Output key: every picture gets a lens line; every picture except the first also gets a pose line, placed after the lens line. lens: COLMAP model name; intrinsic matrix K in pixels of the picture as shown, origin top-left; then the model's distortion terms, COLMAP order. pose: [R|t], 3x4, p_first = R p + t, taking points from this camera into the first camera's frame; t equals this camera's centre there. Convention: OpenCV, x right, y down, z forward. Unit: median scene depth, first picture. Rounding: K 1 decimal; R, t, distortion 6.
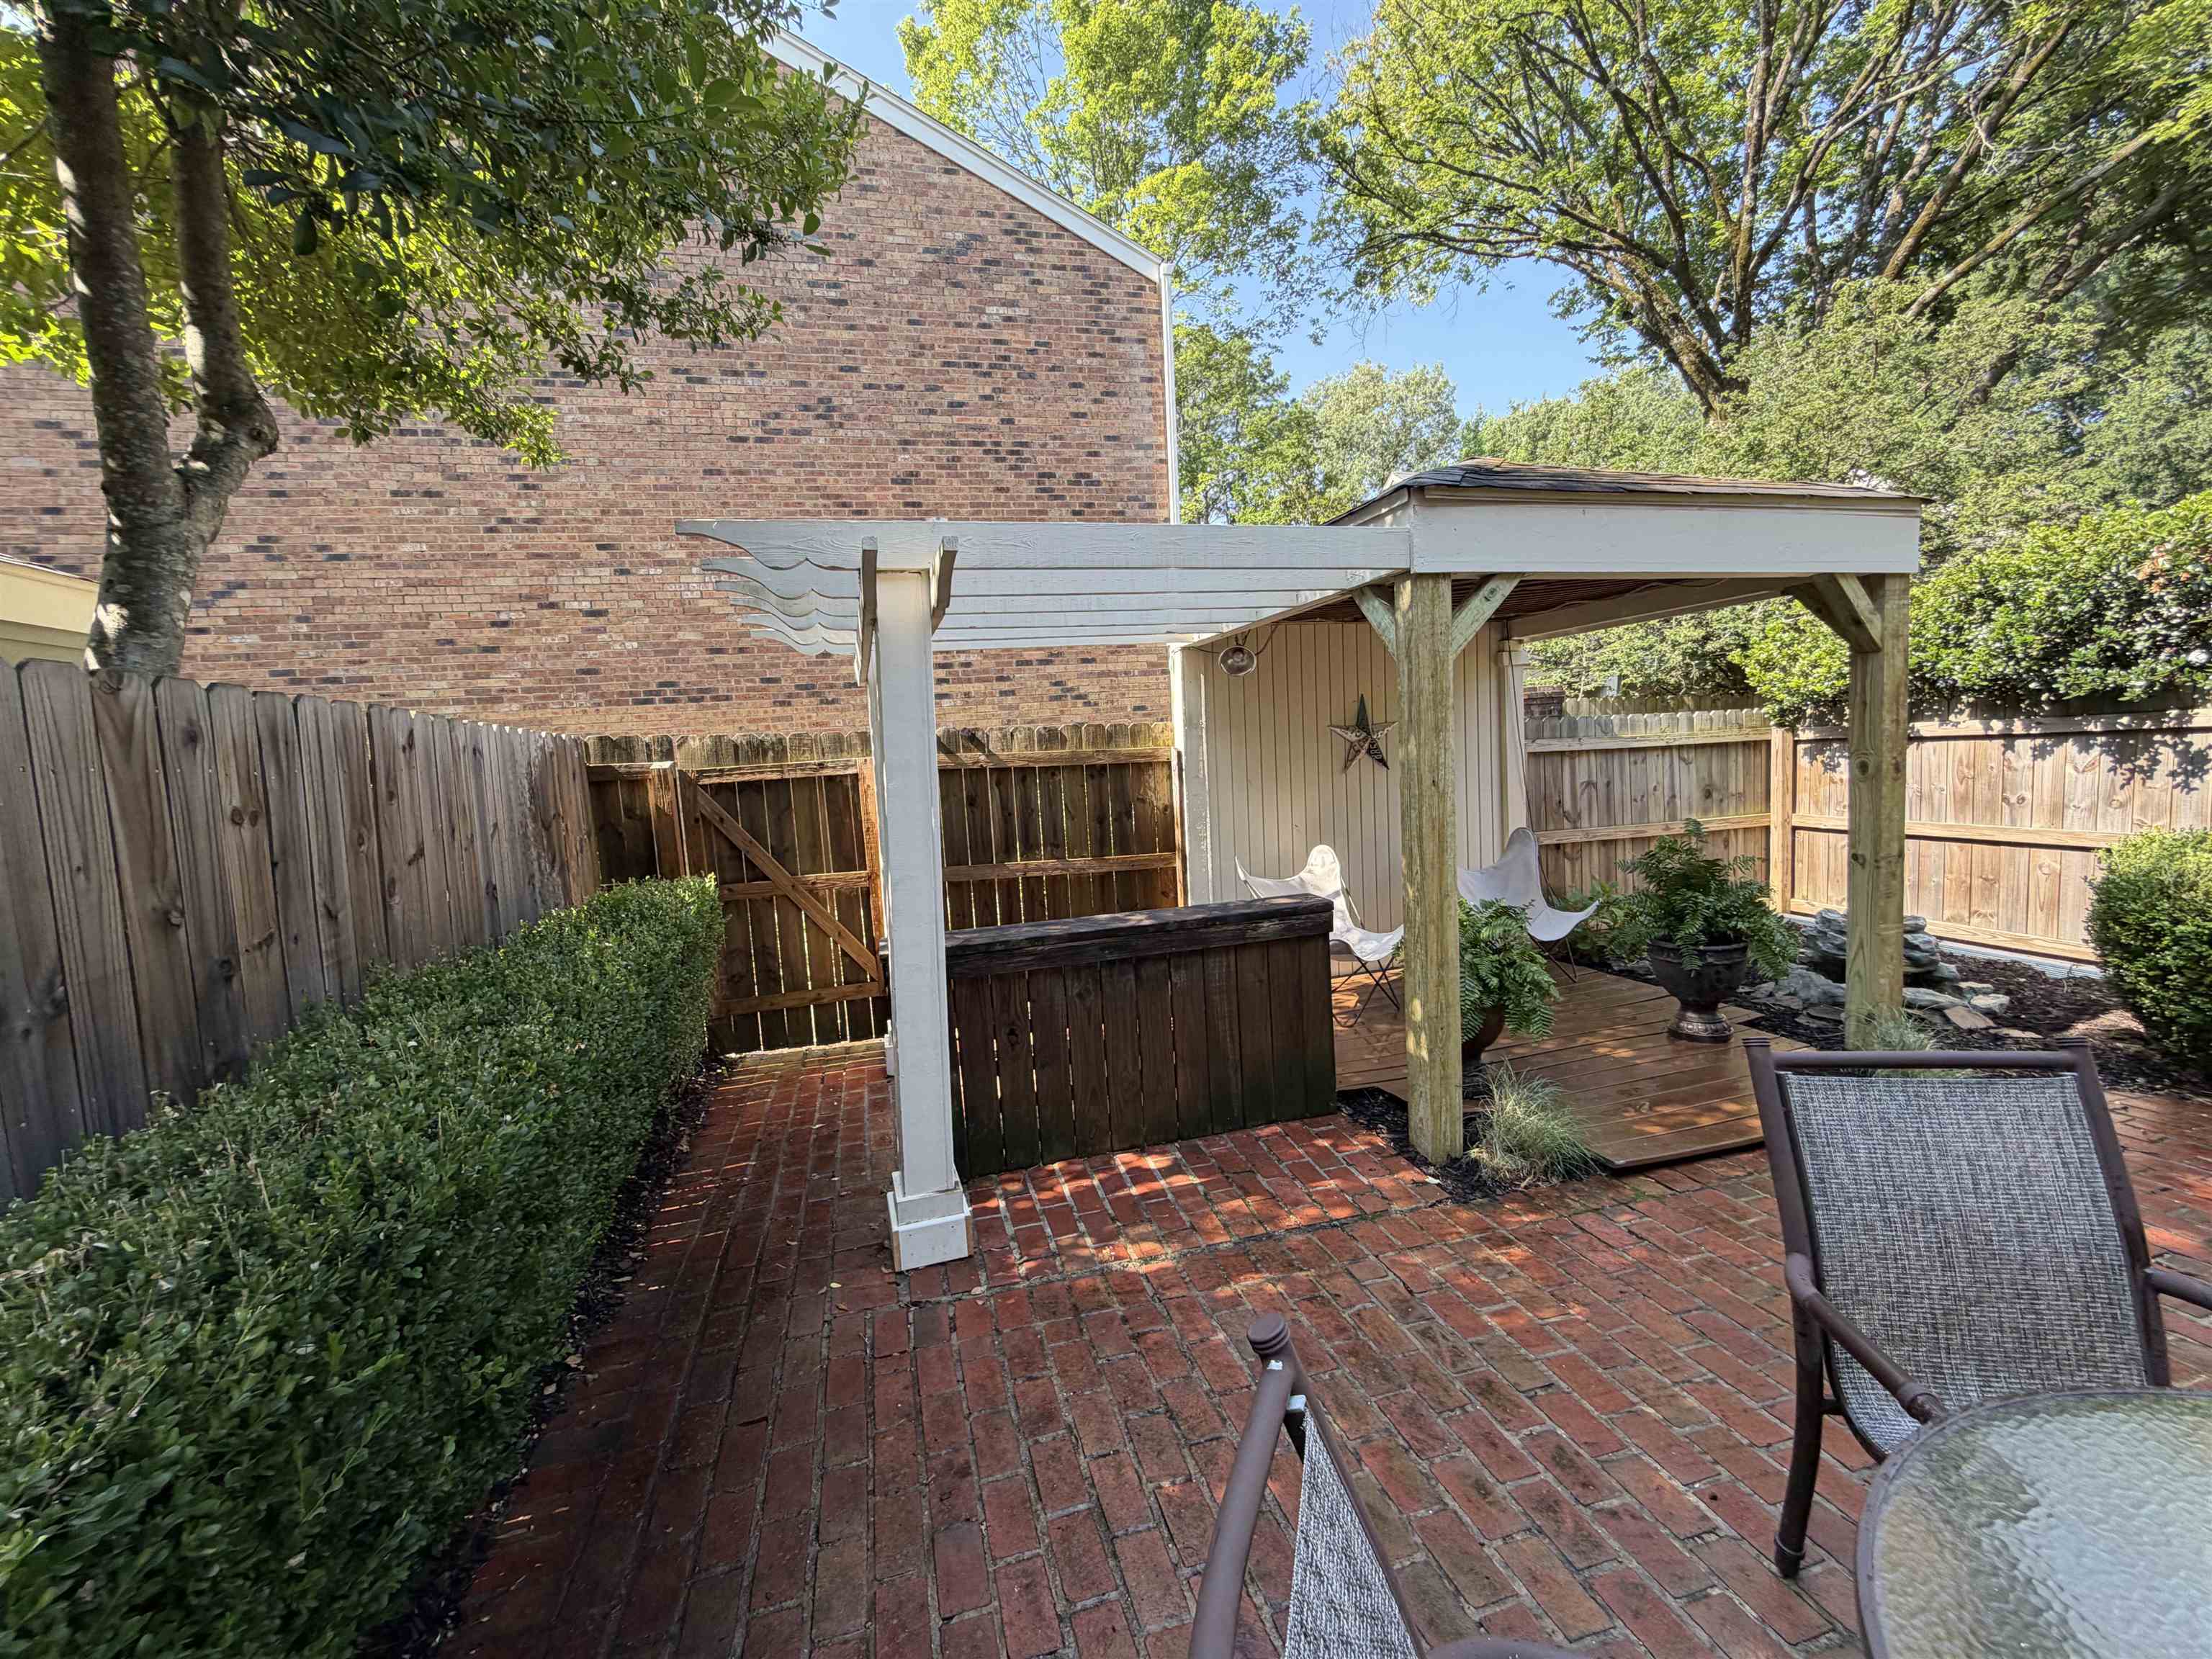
lens RADIAL K [[885.9, 0, 1099.6], [0, 885.9, 837.4], [0, 0, 1]] dist [0.000528, 0.000006]
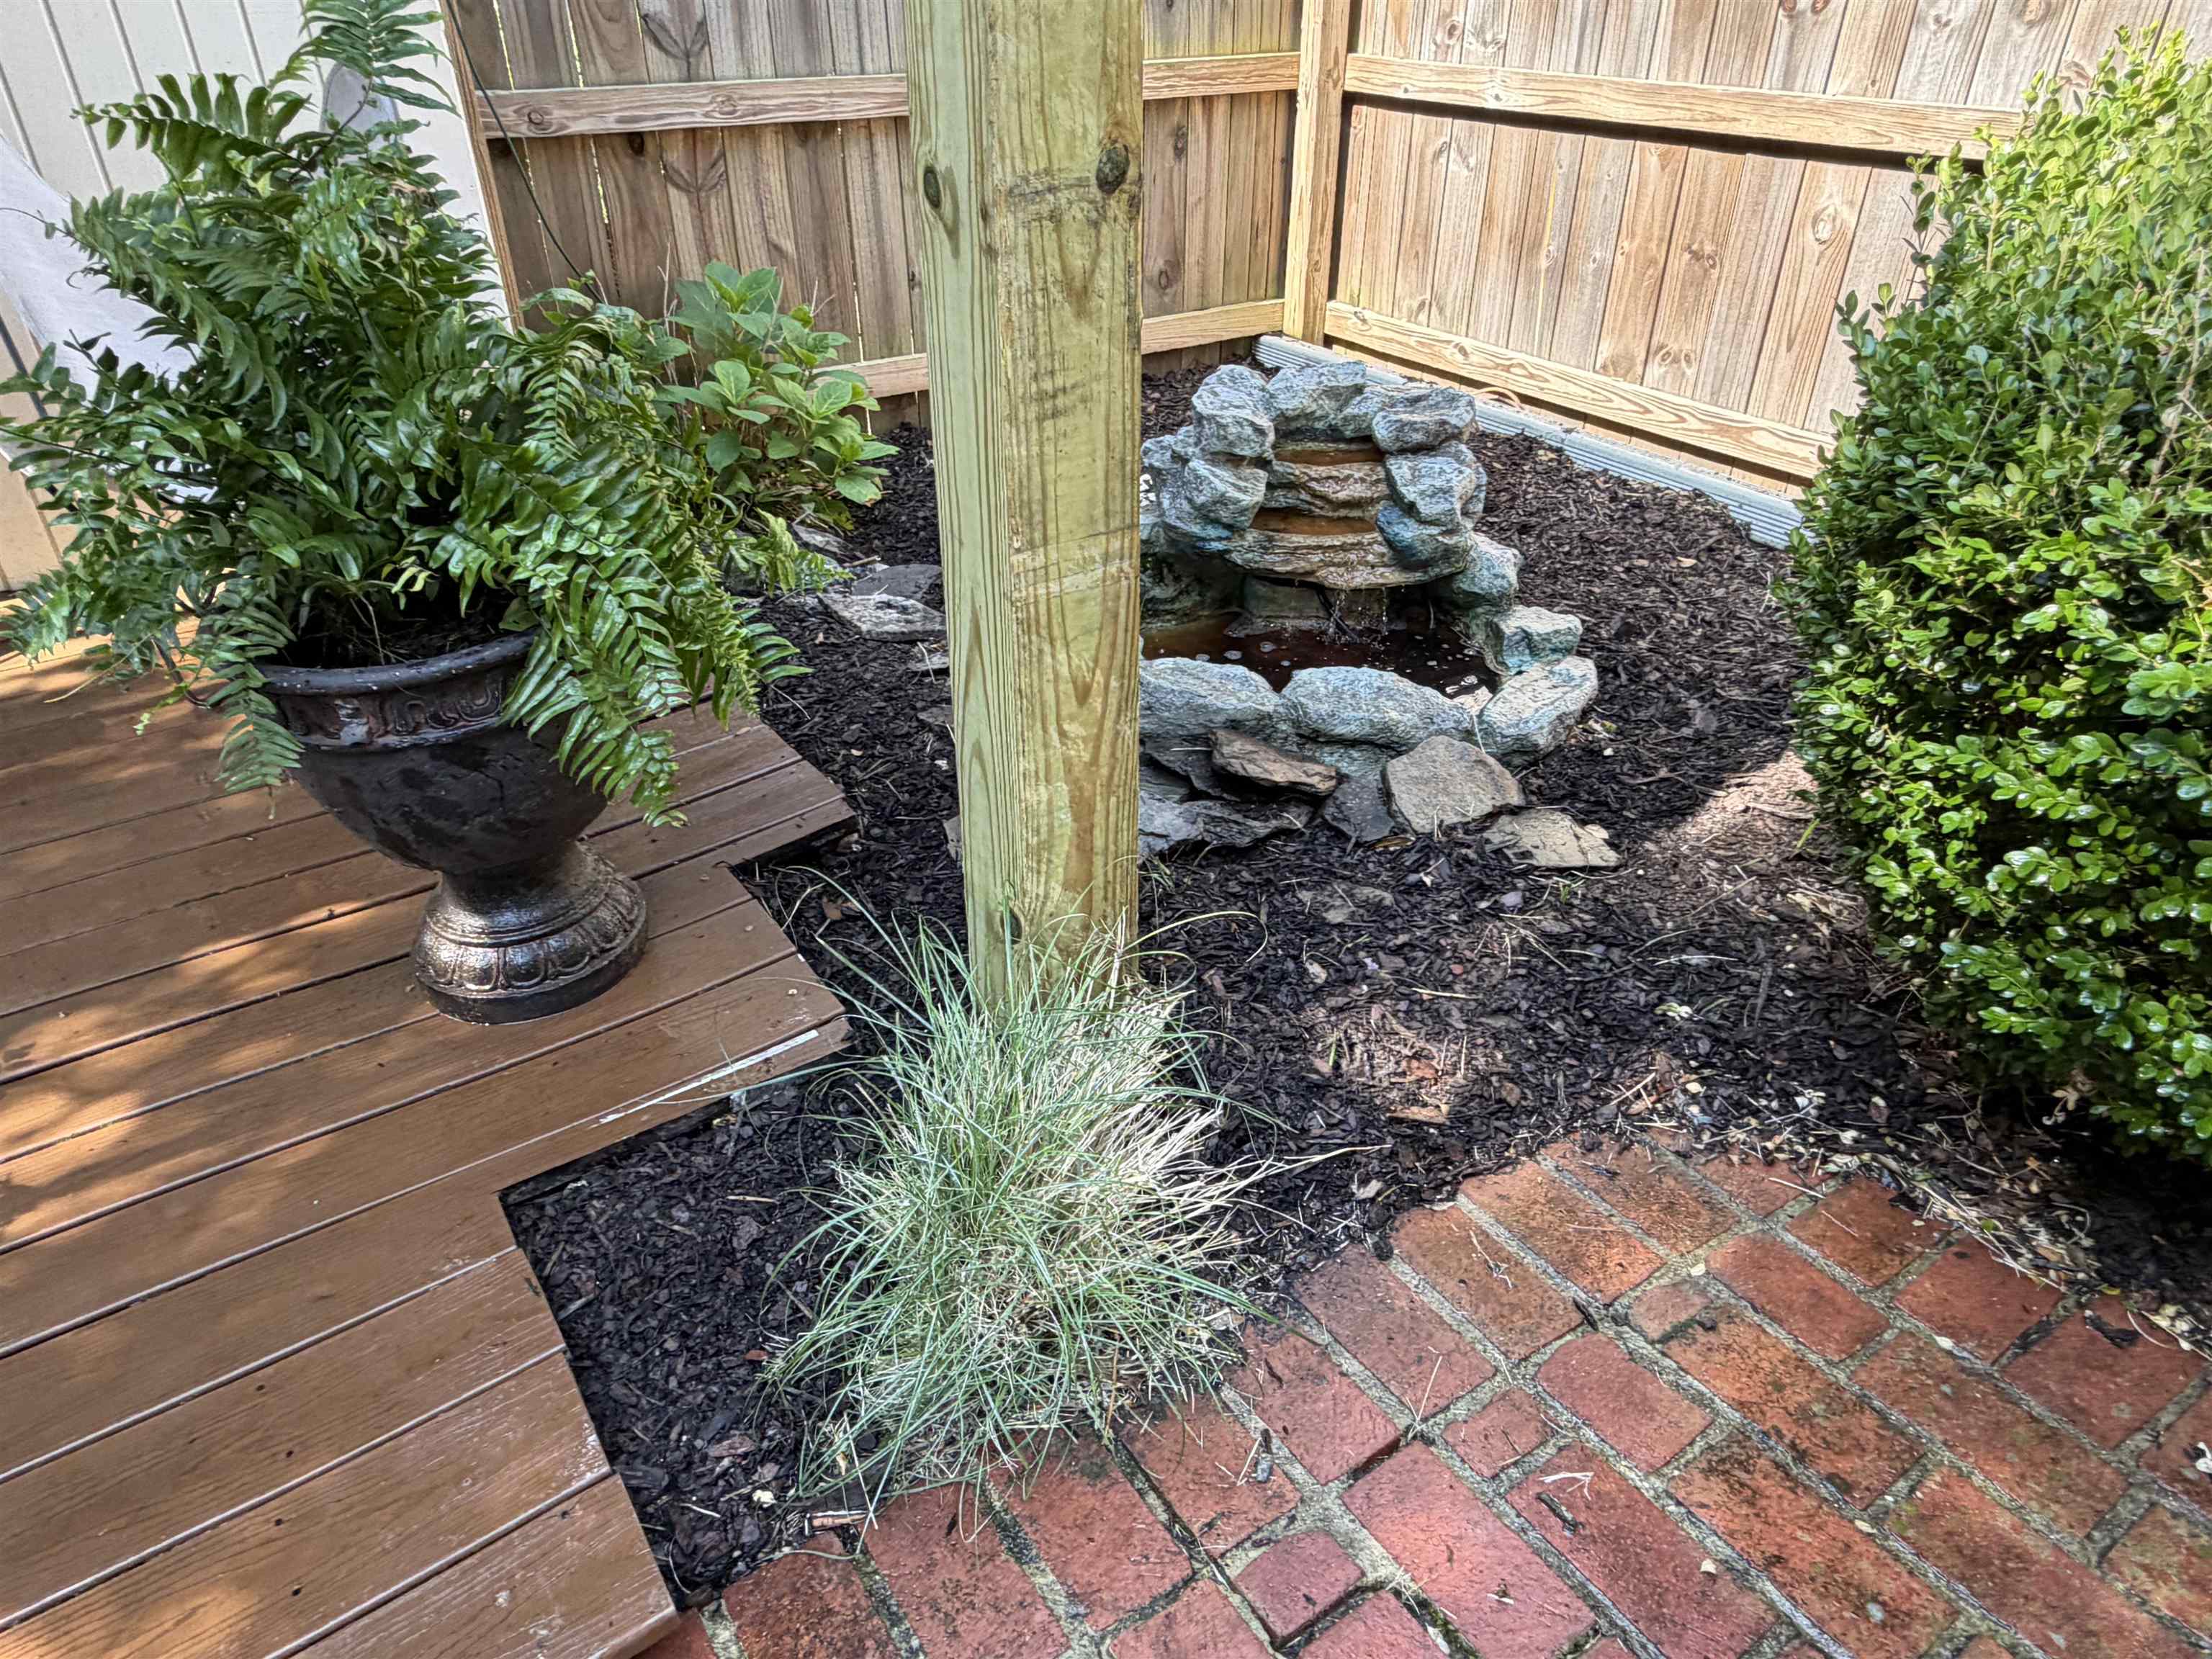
lens RADIAL K [[1359.7, 0, 1106.0], [0, 1359.7, 829.5], [0, 0, 1]] dist [0.001396, -0.001210]
pose [[0.946729, -0.132304, 0.293599, 0.549352], [-0.014608, 0.893124, 0.449574, 0.009564], [-0.321701, -0.429913, 0.843613, 0.481760]]
